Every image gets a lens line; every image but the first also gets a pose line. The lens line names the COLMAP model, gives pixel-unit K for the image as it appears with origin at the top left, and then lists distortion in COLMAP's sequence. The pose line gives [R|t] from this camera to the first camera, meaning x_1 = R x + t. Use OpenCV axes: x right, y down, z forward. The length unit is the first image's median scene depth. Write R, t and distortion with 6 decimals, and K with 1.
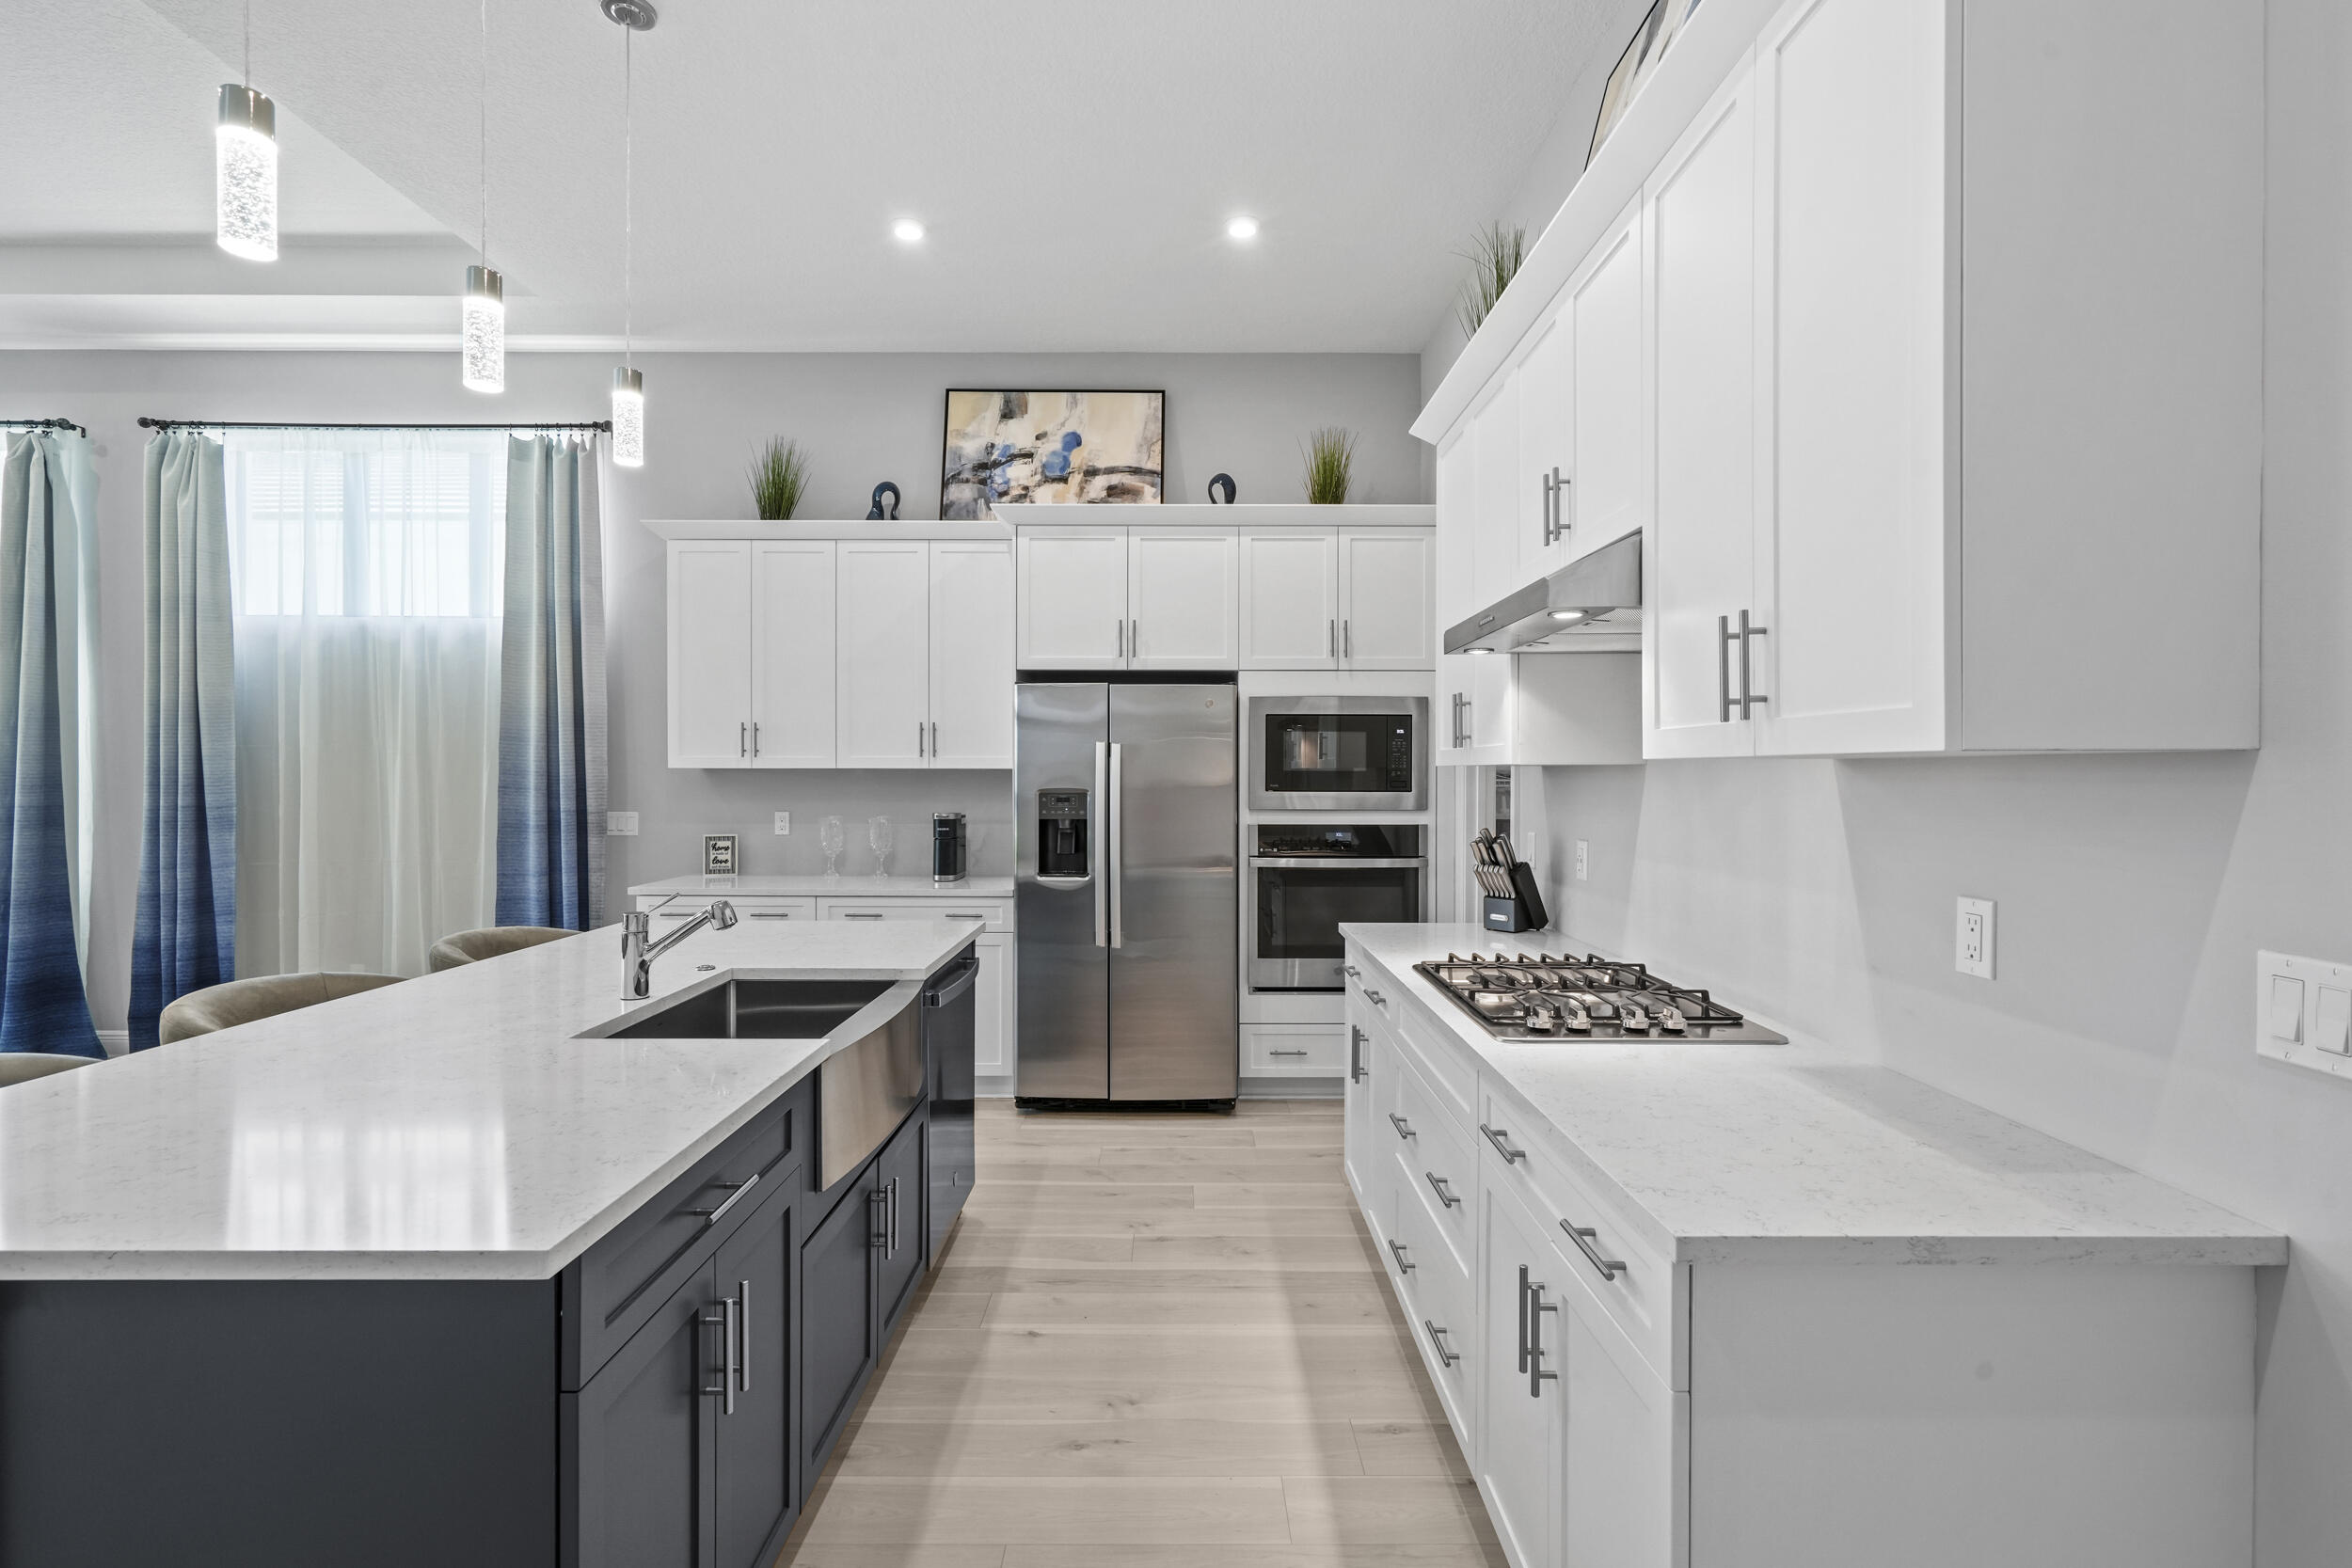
lens RADIAL K [[1081.0, 0, 1174.5], [0, 1081.0, 778.6], [0, 0, 1]] dist [-0.003742, 0.002776]
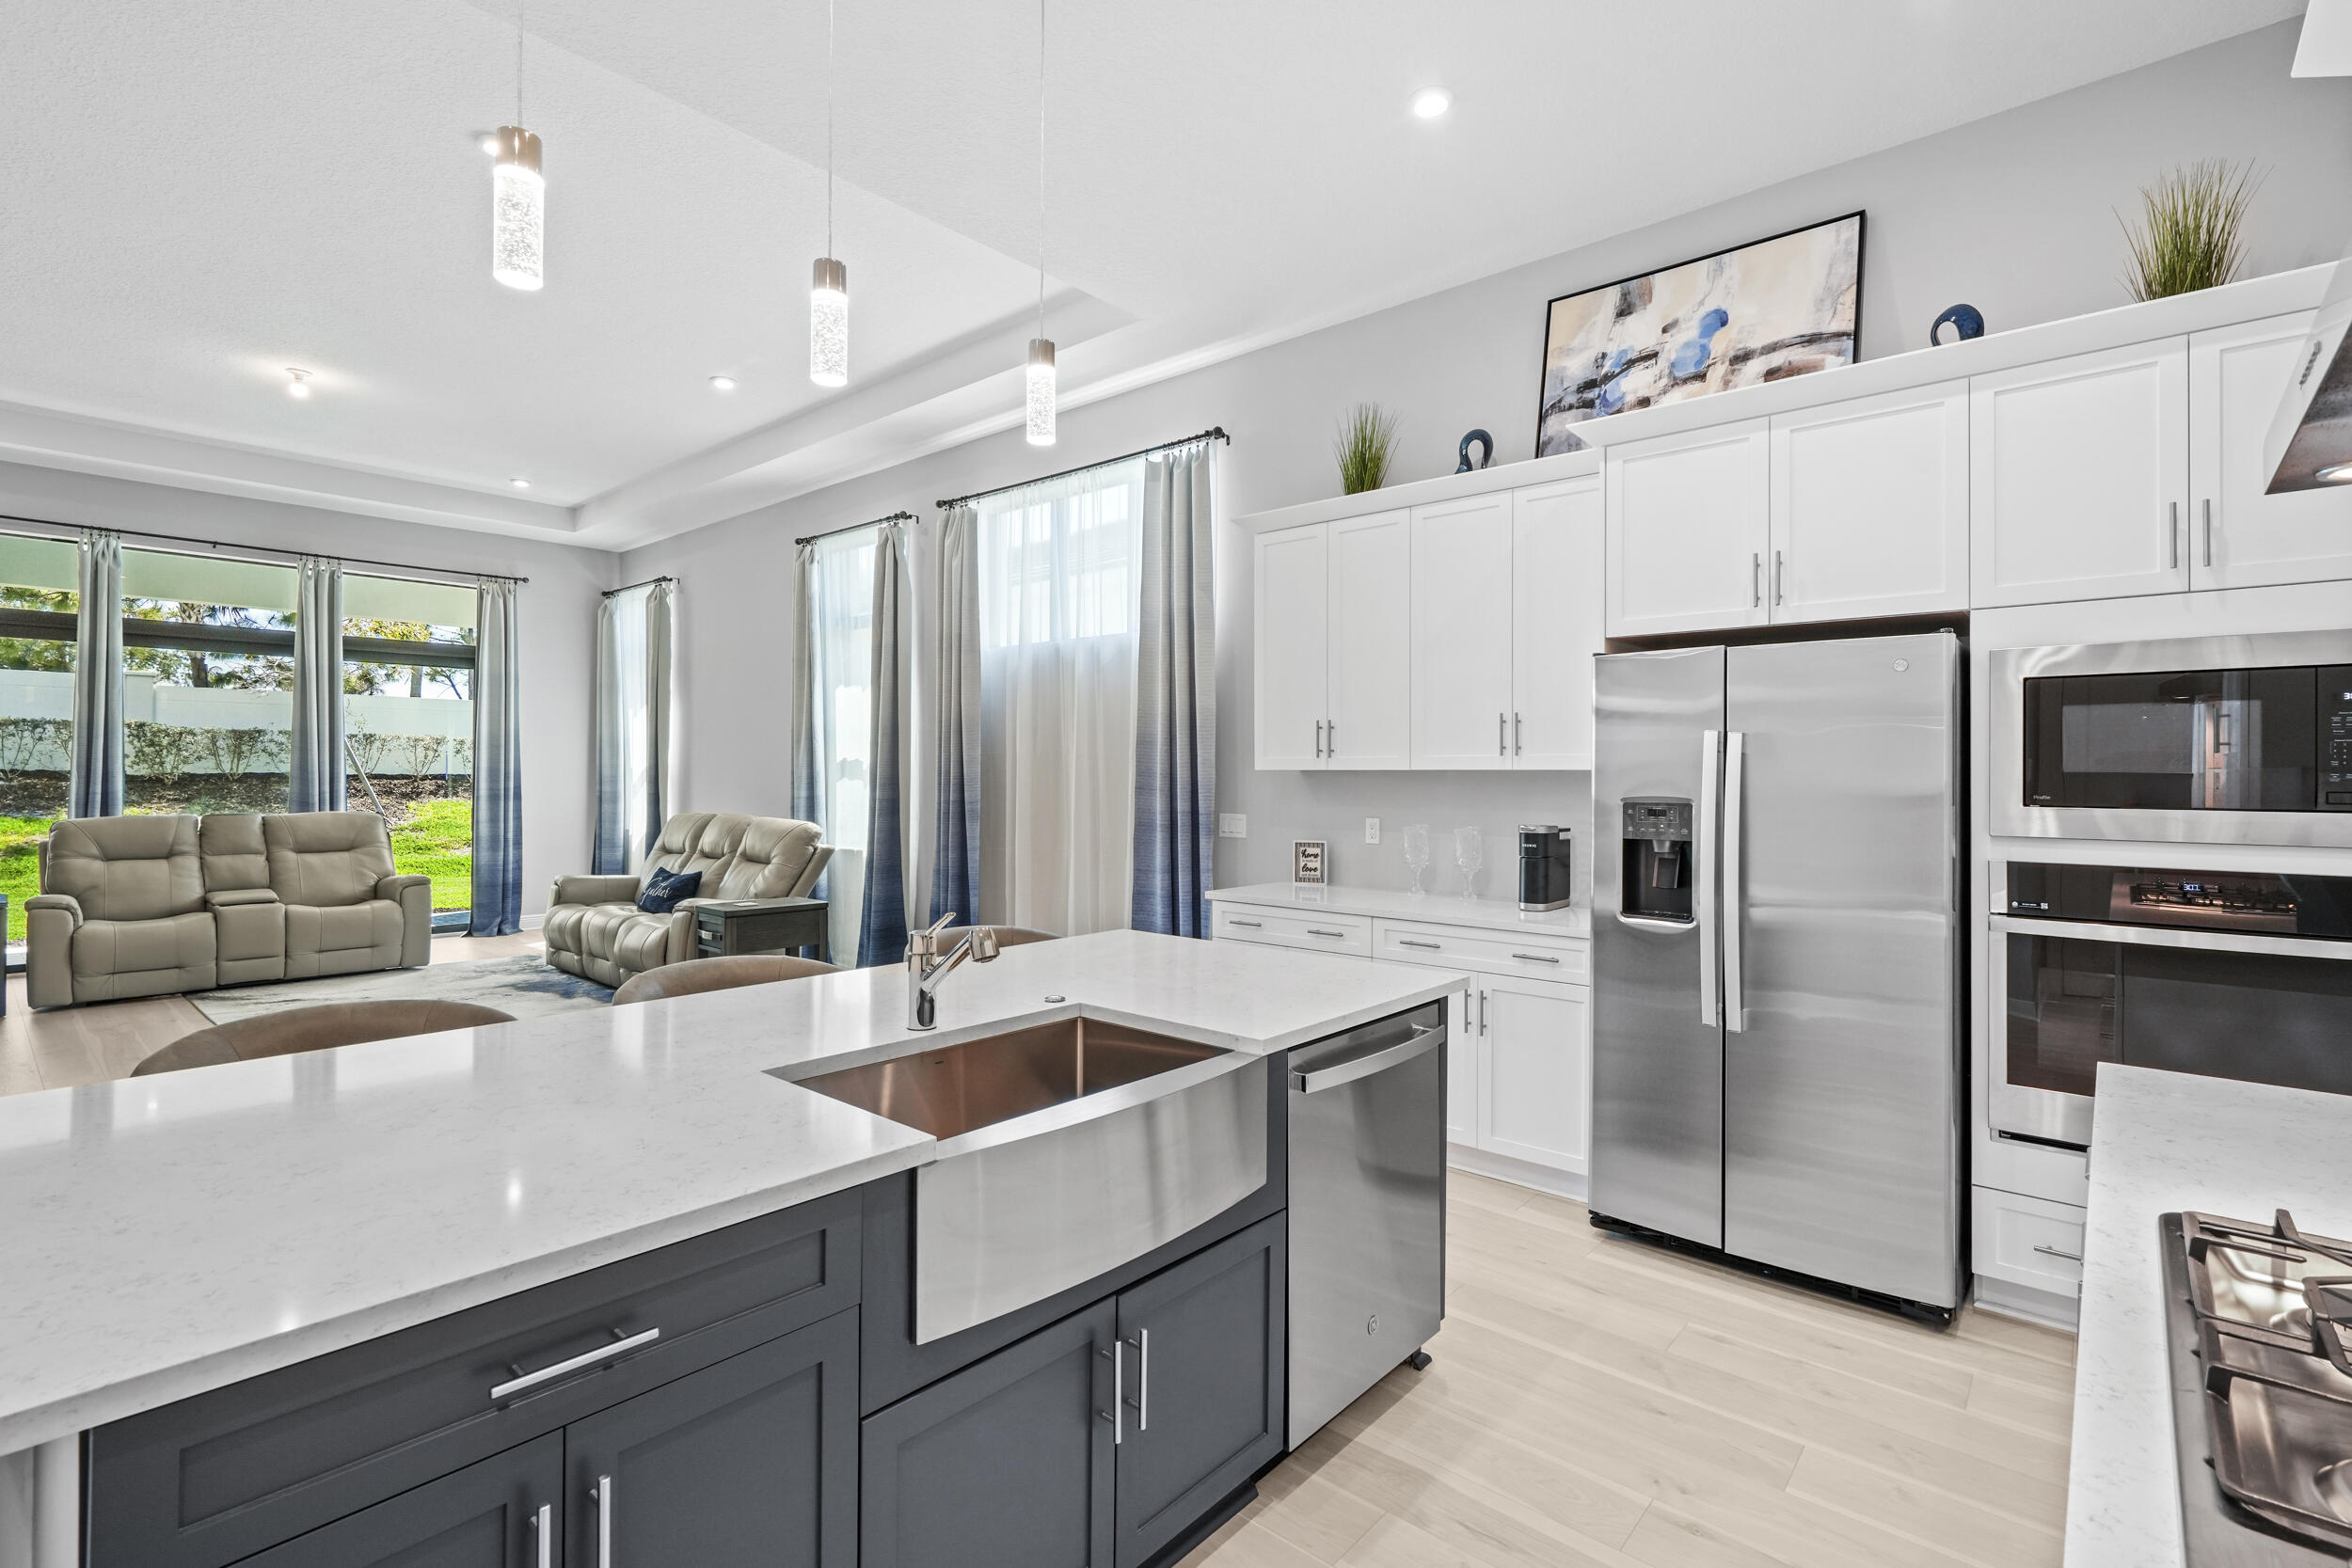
lens RADIAL K [[1081.0, 0, 1174.6], [0, 1081.0, 767.3], [0, 0, 1]] dist [-0.003742, 0.002776]
pose [[0.752744, -0.003855, -0.658302, 0.114497], [-0.004418, 0.999931, -0.010907, -0.001253], [0.658299, 0.011118, 0.752675, 0.221074]]
